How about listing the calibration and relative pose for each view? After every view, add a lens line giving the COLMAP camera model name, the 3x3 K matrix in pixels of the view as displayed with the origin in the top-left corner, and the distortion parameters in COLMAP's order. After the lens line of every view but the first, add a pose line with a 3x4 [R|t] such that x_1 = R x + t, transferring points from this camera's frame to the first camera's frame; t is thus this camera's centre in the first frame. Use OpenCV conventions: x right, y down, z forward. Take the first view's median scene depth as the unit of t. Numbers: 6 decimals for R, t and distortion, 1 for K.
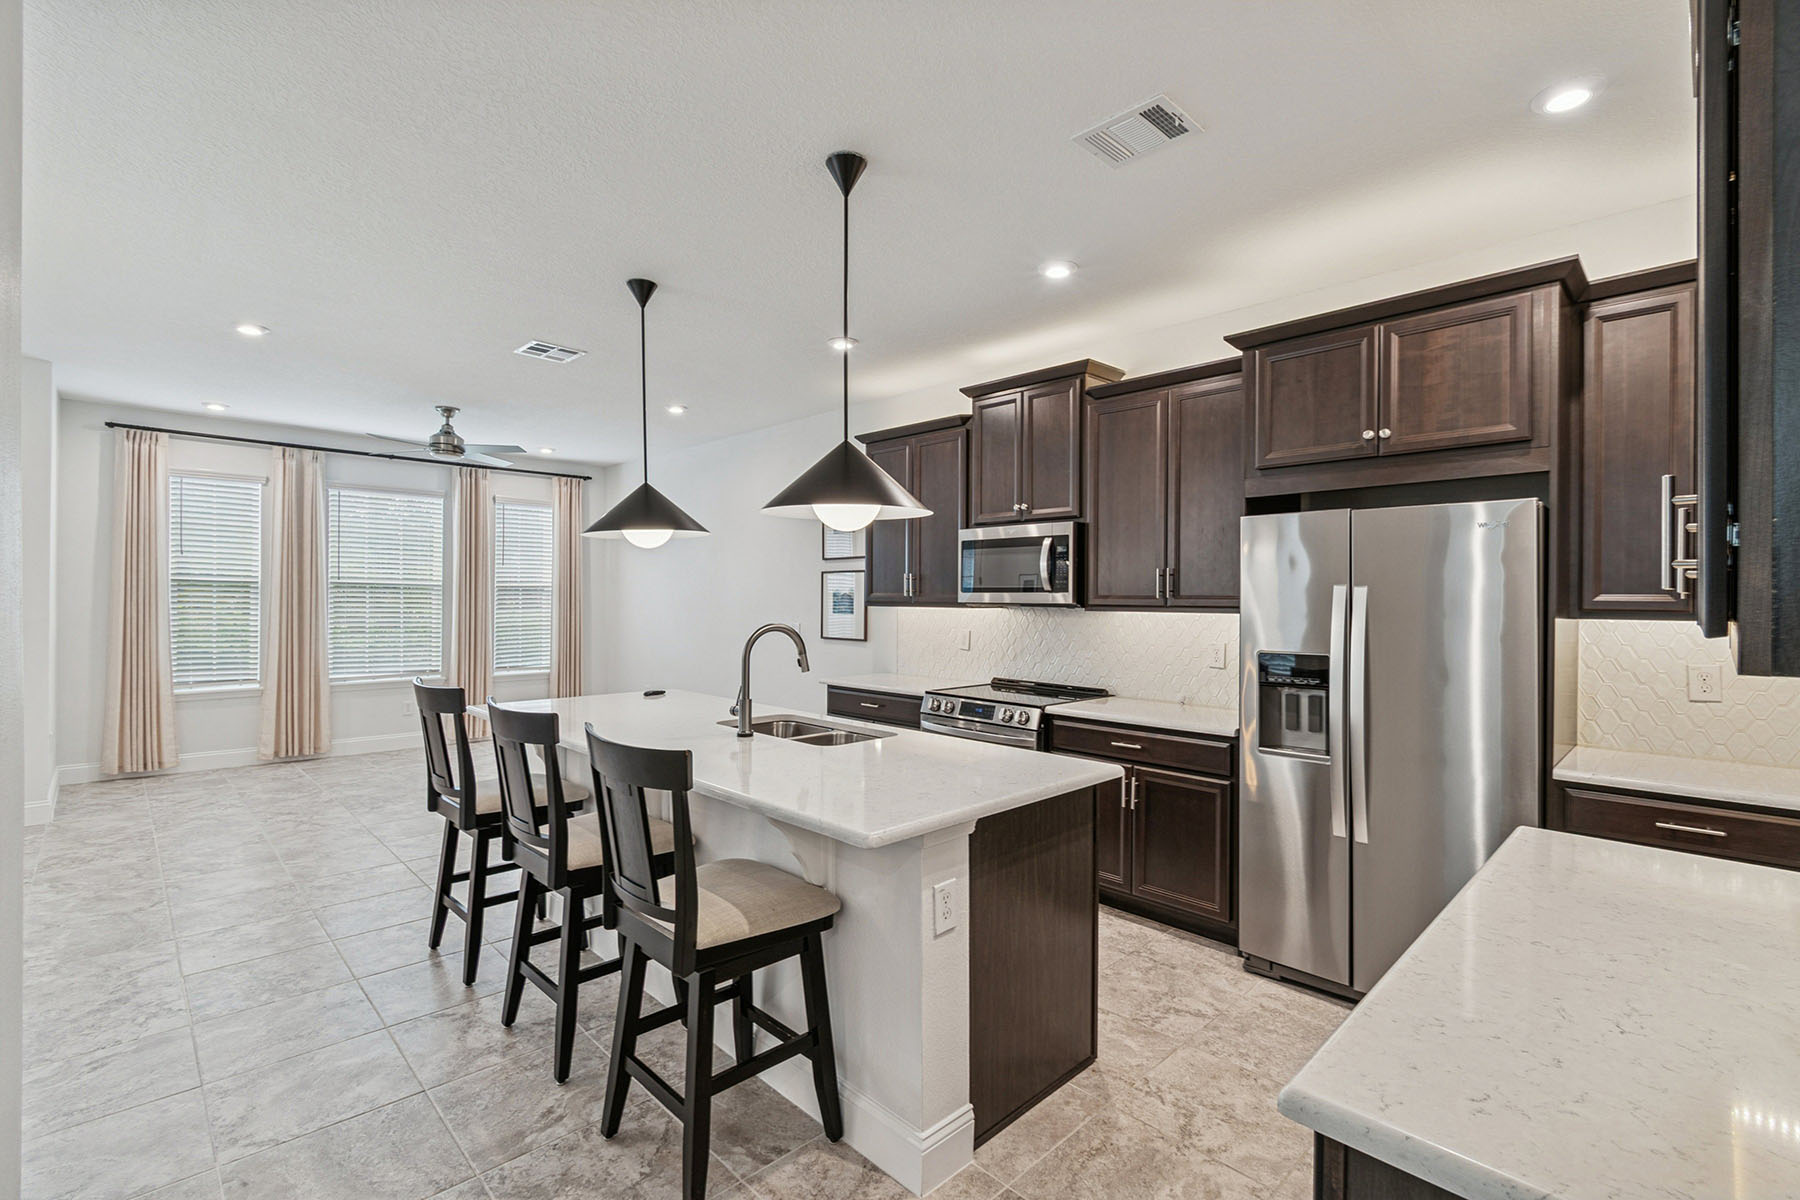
lens RADIAL K [[804.2, 0, 890.3], [0, 804.2, 598.5], [0, 0, 1]] dist [0.010603, -0.007376]
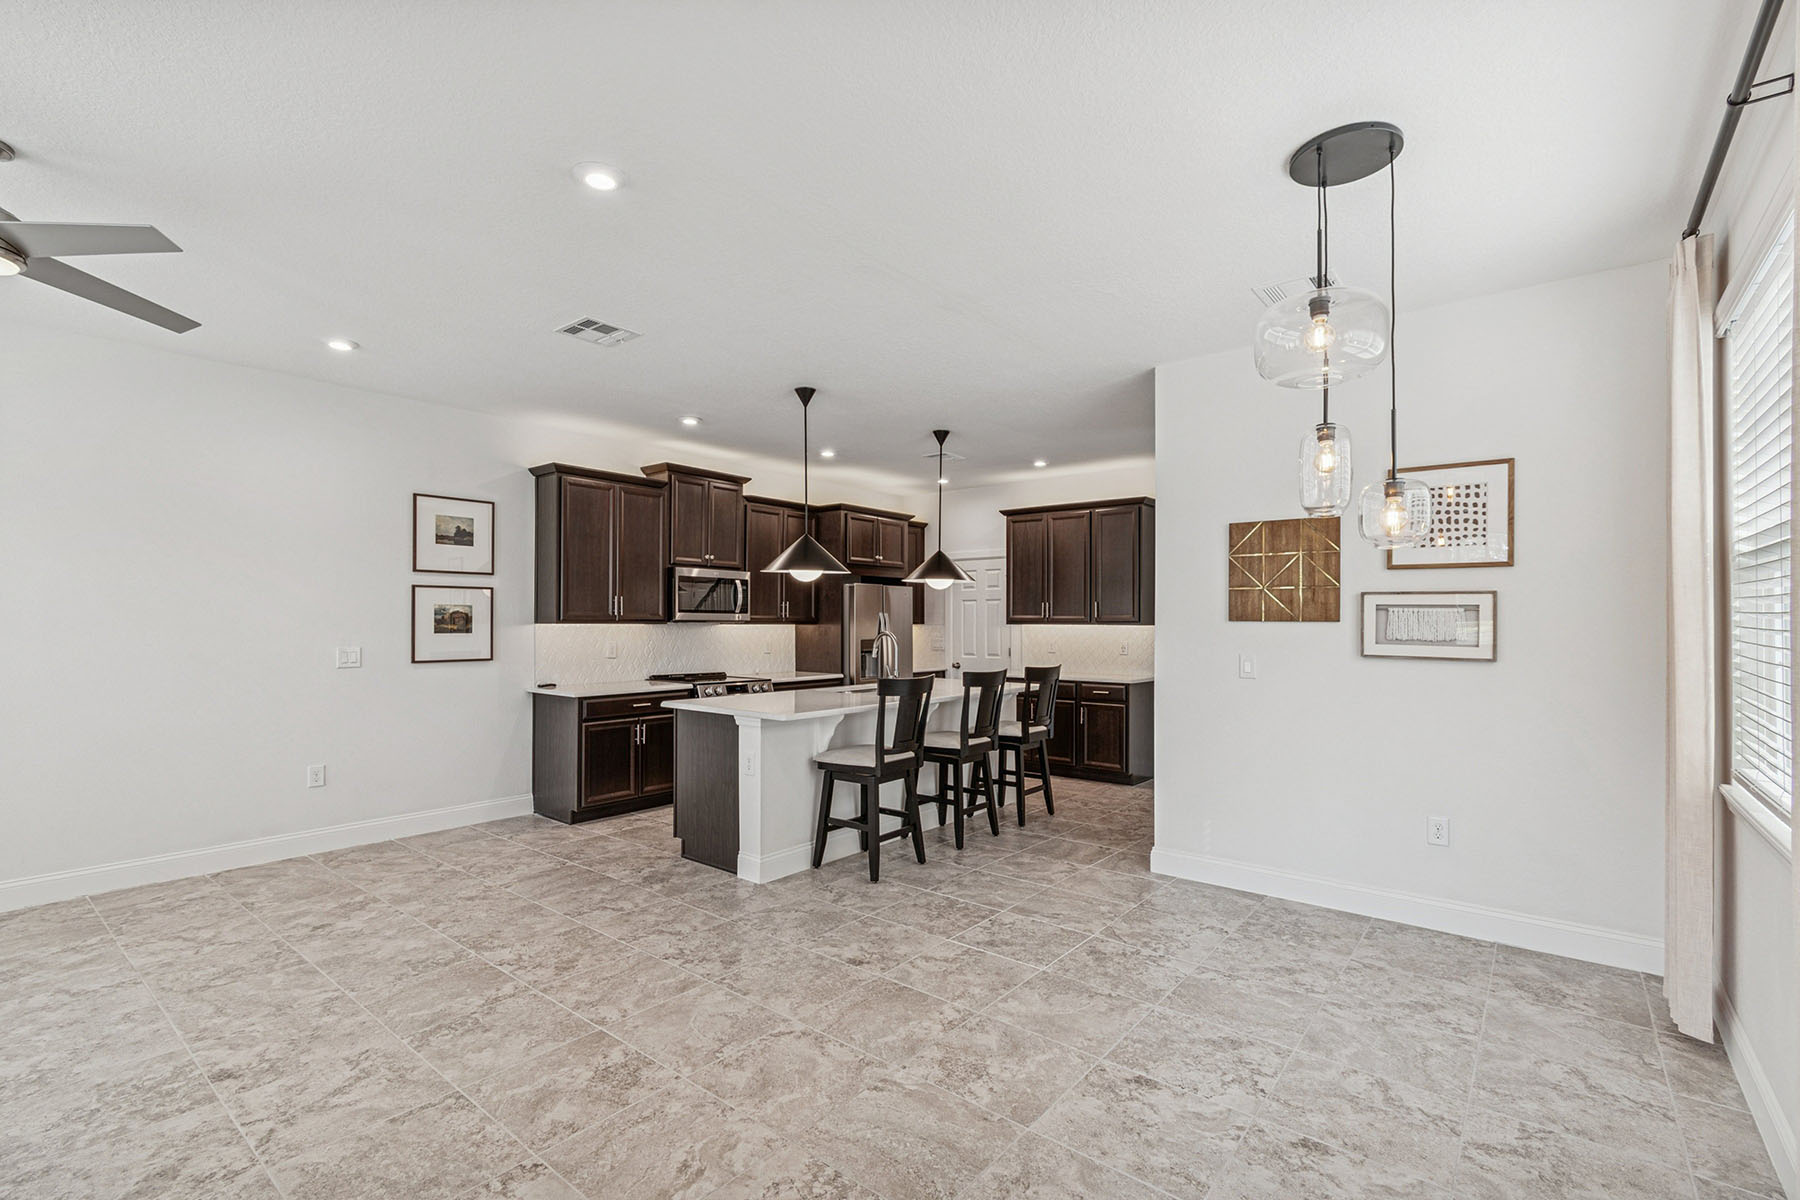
lens RADIAL K [[804.2, 0, 896.8], [0, 804.2, 620.5], [0, 0, 1]] dist [0.010603, -0.007376]
pose [[-0.116166, -0.006795, 0.993207, -1.361342], [-0.005176, 0.999967, 0.006235, -0.005082], [-0.993216, -0.004417, -0.116197, 0.809343]]
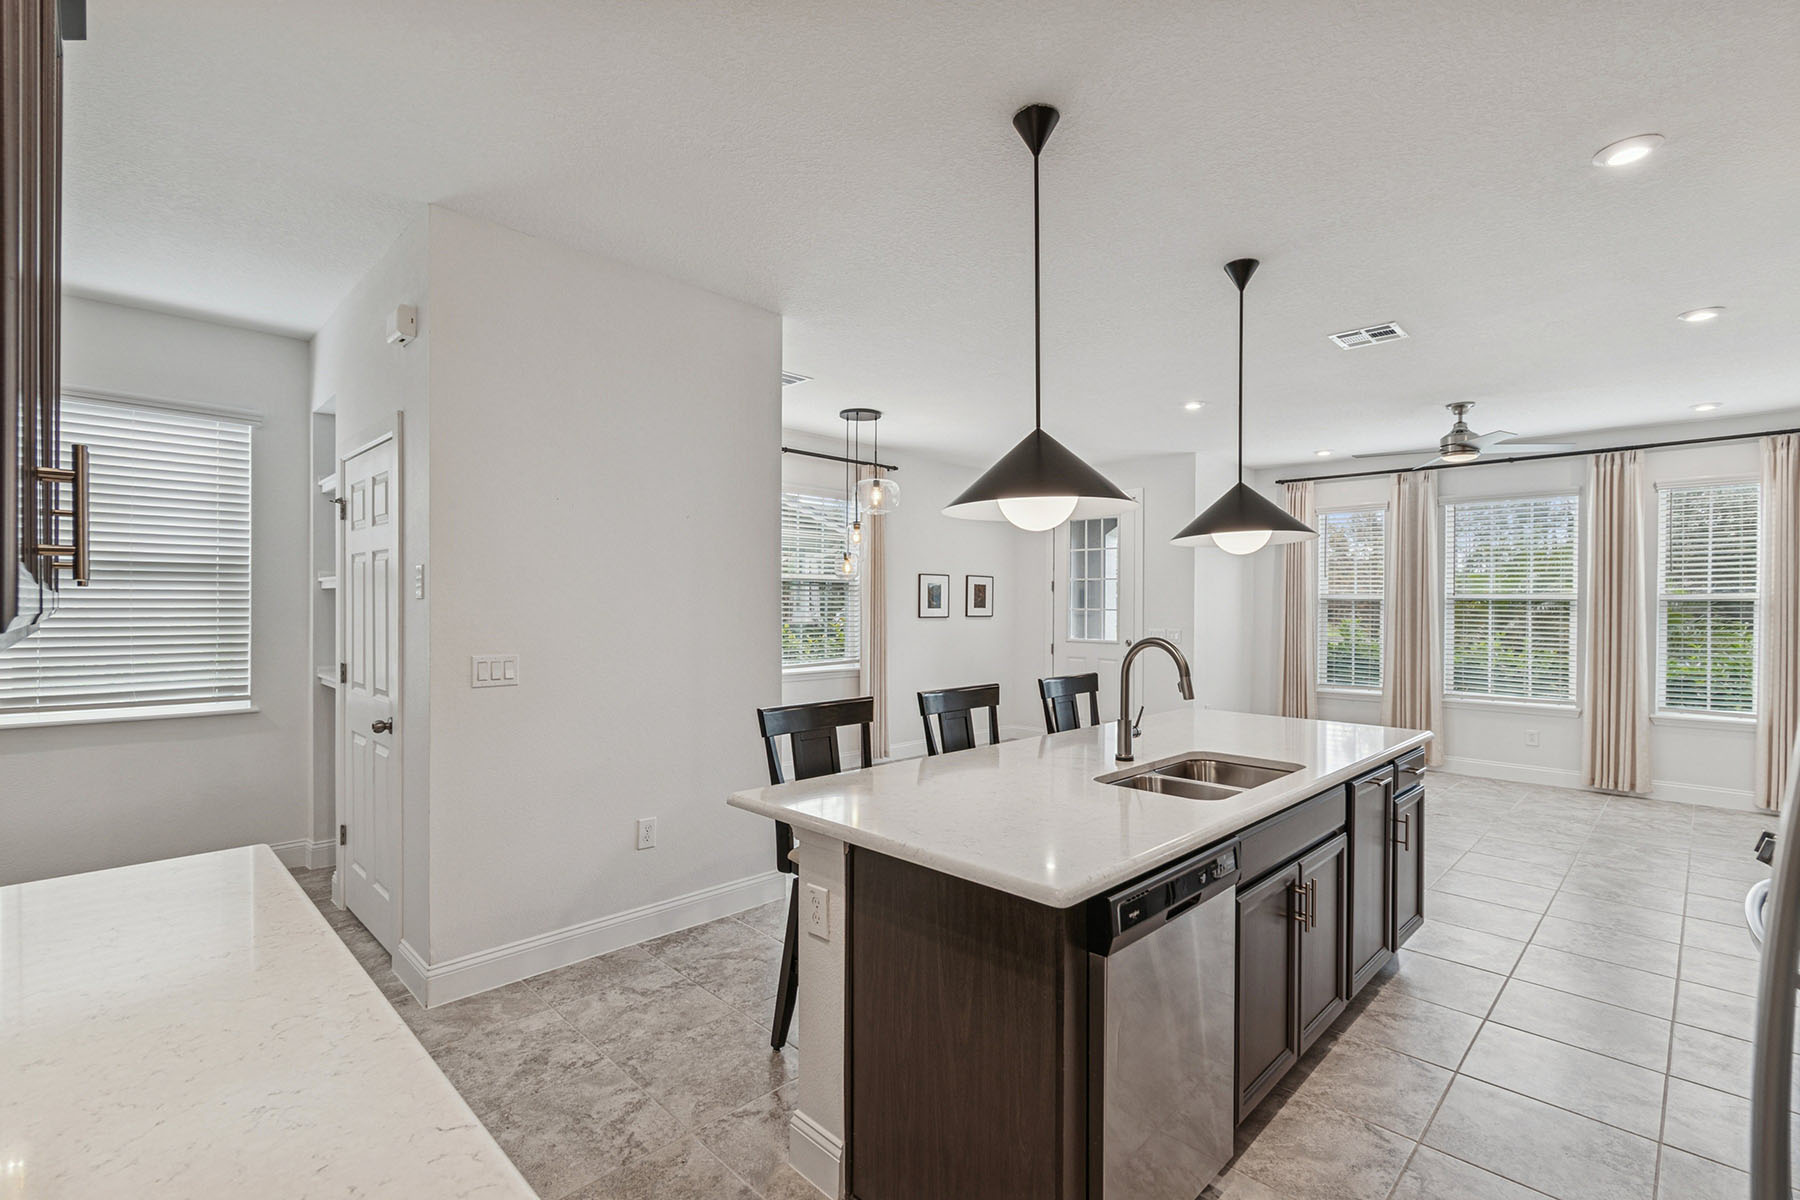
lens RADIAL K [[804.2, 0, 891.5], [0, 804.2, 606.1], [0, 0, 1]] dist [0.010603, -0.007376]
pose [[0.008299, -0.007733, -0.999936, 0.480860], [-0.008459, 0.999934, -0.007803, 0.005322], [0.999930, 0.008524, 0.008233, 0.484009]]
